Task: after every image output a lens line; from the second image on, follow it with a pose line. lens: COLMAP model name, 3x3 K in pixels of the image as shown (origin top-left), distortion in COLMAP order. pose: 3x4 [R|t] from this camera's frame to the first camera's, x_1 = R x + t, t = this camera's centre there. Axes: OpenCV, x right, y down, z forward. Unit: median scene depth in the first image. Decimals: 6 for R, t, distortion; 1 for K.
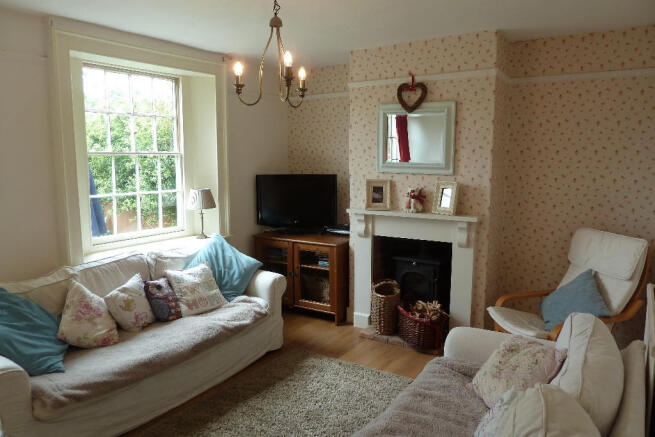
lens RADIAL K [[468.6, 0, 327.5], [0, 468.6, 218.5], [0, 0, 1]] dist [-0.029426, 0.003298]
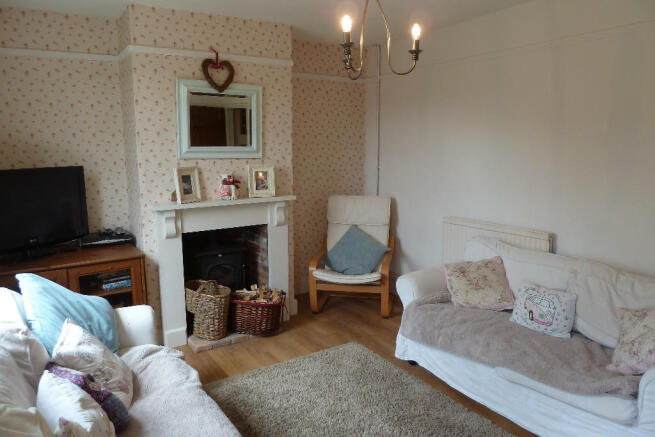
lens RADIAL K [[495.6, 0, 327.5], [0, 495.6, 218.5], [0, 0, 1]] dist [-0.039451, -0.003091]
pose [[0.376702, -0.146157, 0.914731, -0.680639], [0.121319, 0.986753, 0.107704, -0.060893], [-0.918356, 0.070402, 0.389444, 0.450433]]
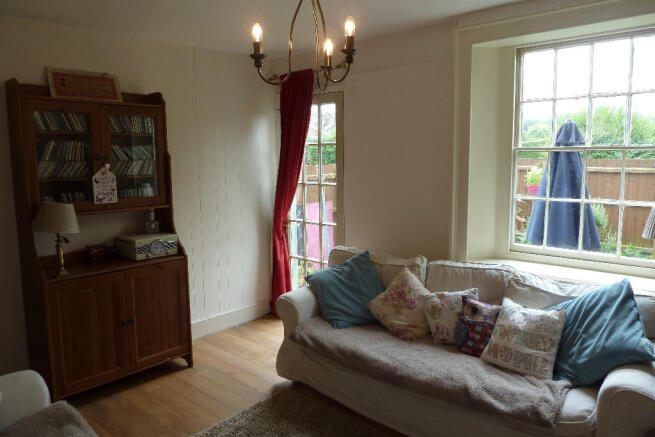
lens RADIAL K [[468.6, 0, 327.5], [0, 468.6, 218.5], [0, 0, 1]] dist [-0.029426, 0.003298]
pose [[-0.141121, 0.132622, -0.981069, 0.411870], [-0.118416, 0.981610, 0.149728, -0.094119], [0.982885, 0.137304, -0.122821, 0.716716]]
